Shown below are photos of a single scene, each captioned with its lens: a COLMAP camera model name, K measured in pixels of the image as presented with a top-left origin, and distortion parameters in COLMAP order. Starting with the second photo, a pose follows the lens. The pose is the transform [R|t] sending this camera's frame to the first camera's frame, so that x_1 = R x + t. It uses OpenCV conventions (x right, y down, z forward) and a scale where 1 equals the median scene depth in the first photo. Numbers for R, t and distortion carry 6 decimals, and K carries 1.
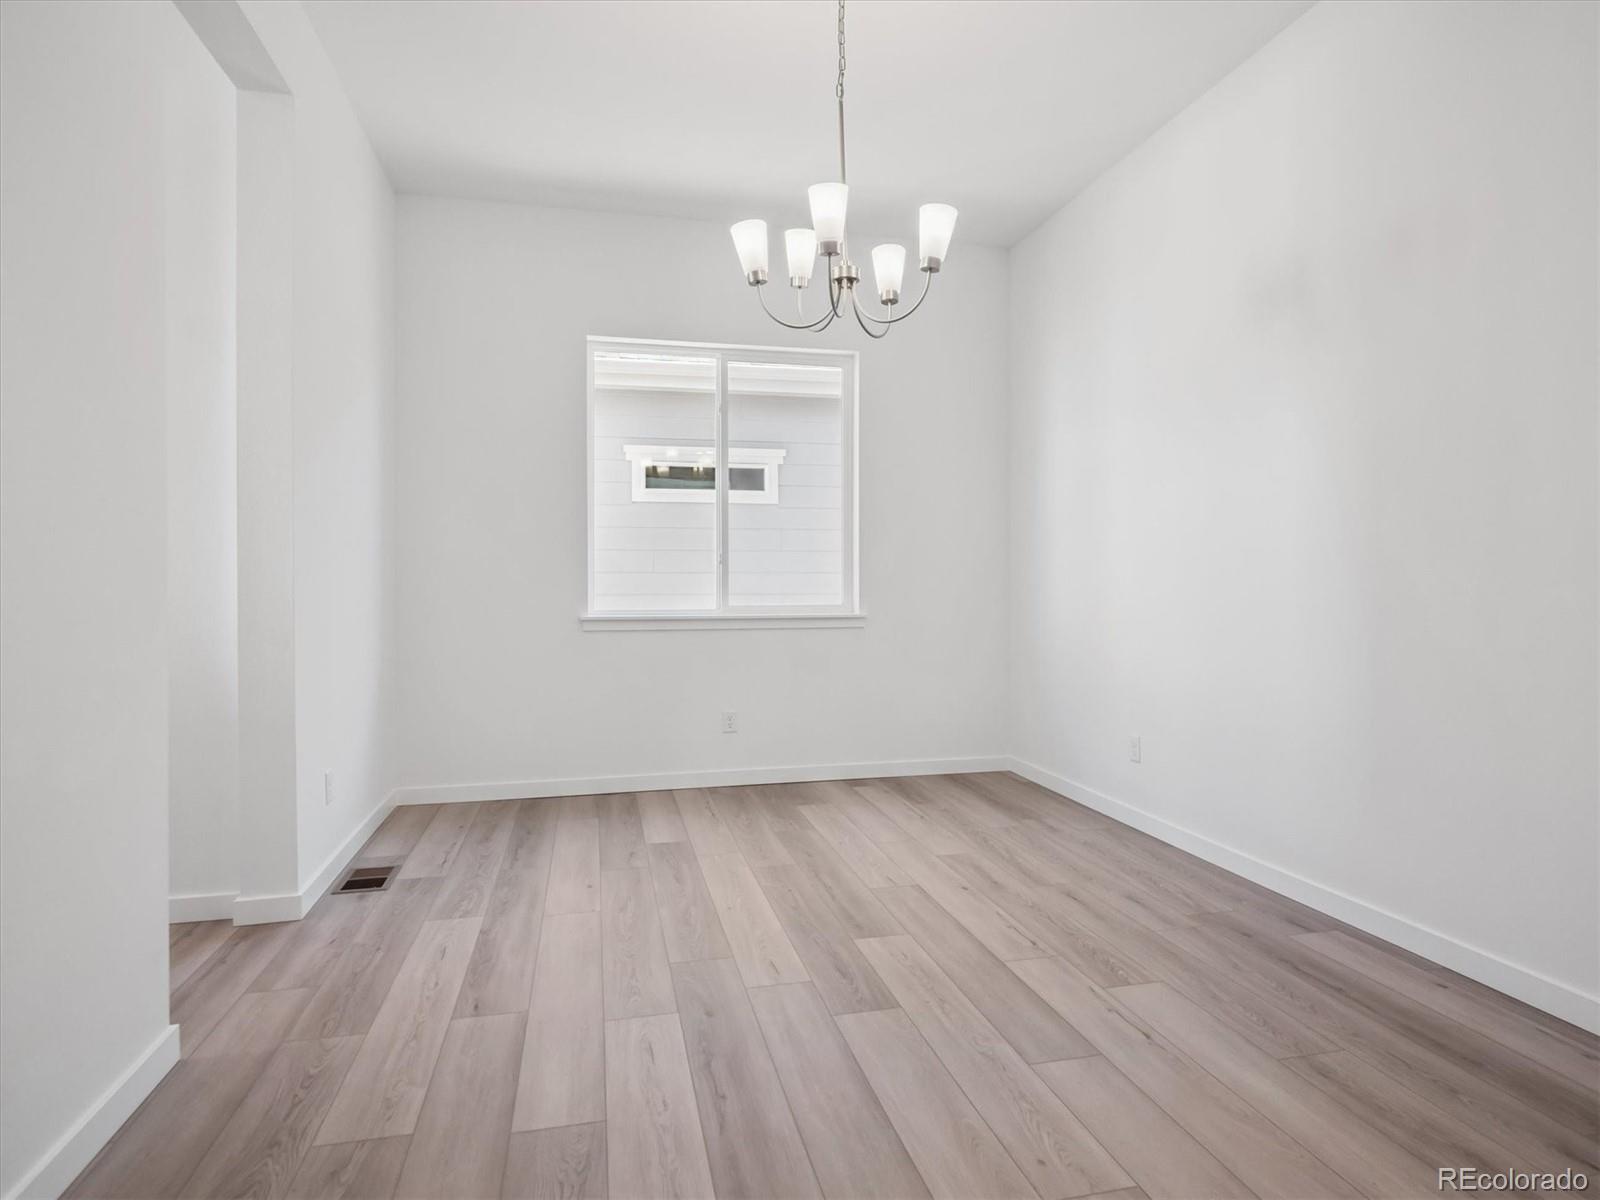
lens RADIAL K [[755.8, 0, 796.9], [0, 755.8, 591.0], [0, 0, 1]] dist [-0.001982, -0.000454]
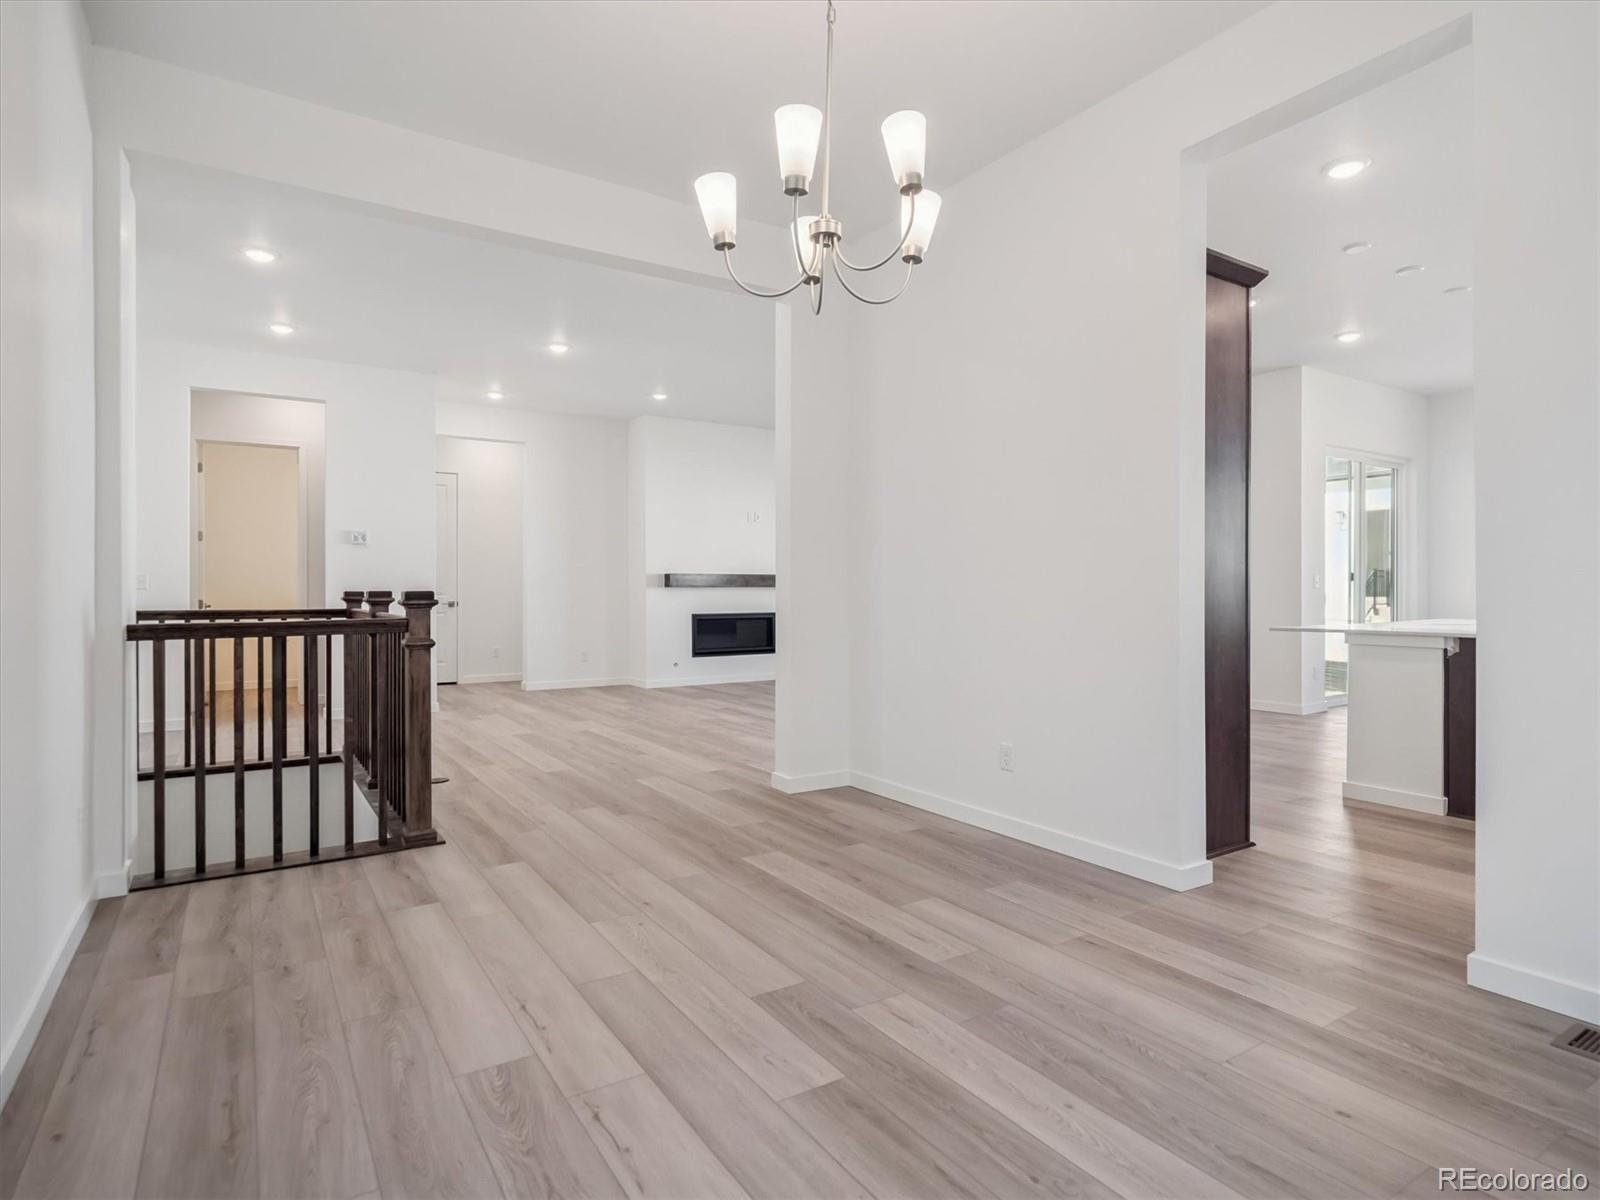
lens RADIAL K [[755.8, 0, 796.9], [0, 755.8, 591.0], [0, 0, 1]] dist [-0.001982, -0.000454]
pose [[-0.923007, 0.005140, -0.384748, 0.434647], [0.000251, 0.999919, 0.012757, -0.017482], [0.384782, 0.011678, -0.922934, 1.809347]]
